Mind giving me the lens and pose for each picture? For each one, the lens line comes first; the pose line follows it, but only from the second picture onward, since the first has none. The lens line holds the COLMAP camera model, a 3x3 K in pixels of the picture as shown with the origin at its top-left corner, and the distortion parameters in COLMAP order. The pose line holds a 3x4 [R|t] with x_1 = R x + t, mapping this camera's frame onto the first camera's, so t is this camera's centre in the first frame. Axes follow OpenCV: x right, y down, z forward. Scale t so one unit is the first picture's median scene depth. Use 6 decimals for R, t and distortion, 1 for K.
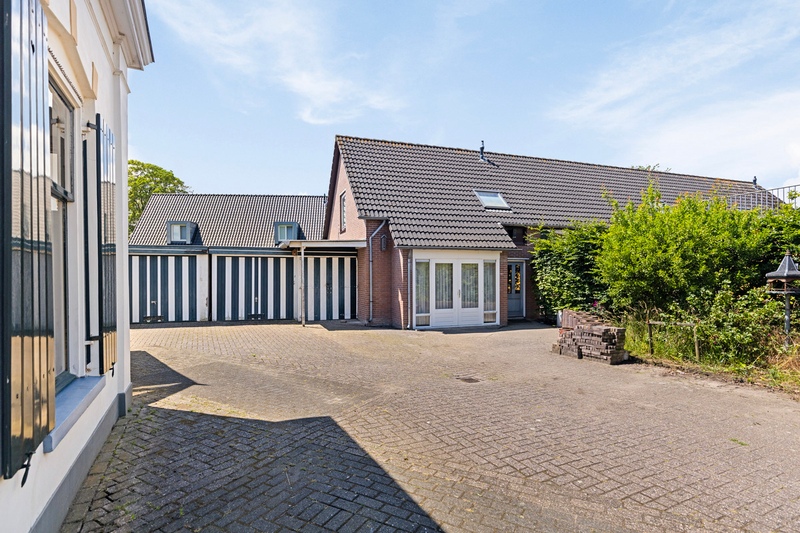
lens RADIAL K [[416.2, 0, 403.0], [0, 416.2, 278.5], [0, 0, 1]] dist [-0.000897, -0.000111]
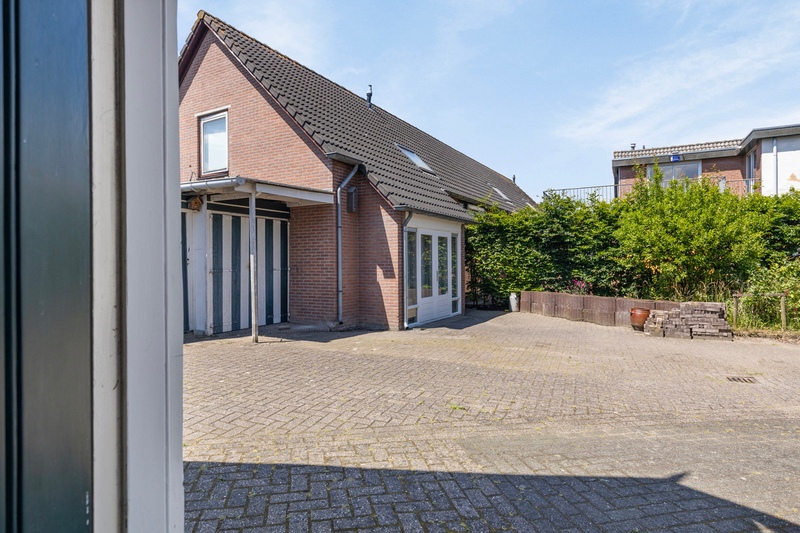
lens RADIAL K [[461.2, 0, 397.8], [0, 461.2, 266.6], [0, 0, 1]] dist [0.002877, 0.000663]
pose [[0.765386, -0.005218, 0.643551, -0.456027], [0.007416, 0.999972, -0.000712, 0.019027], [-0.643529, 0.005317, 0.765403, 0.407823]]
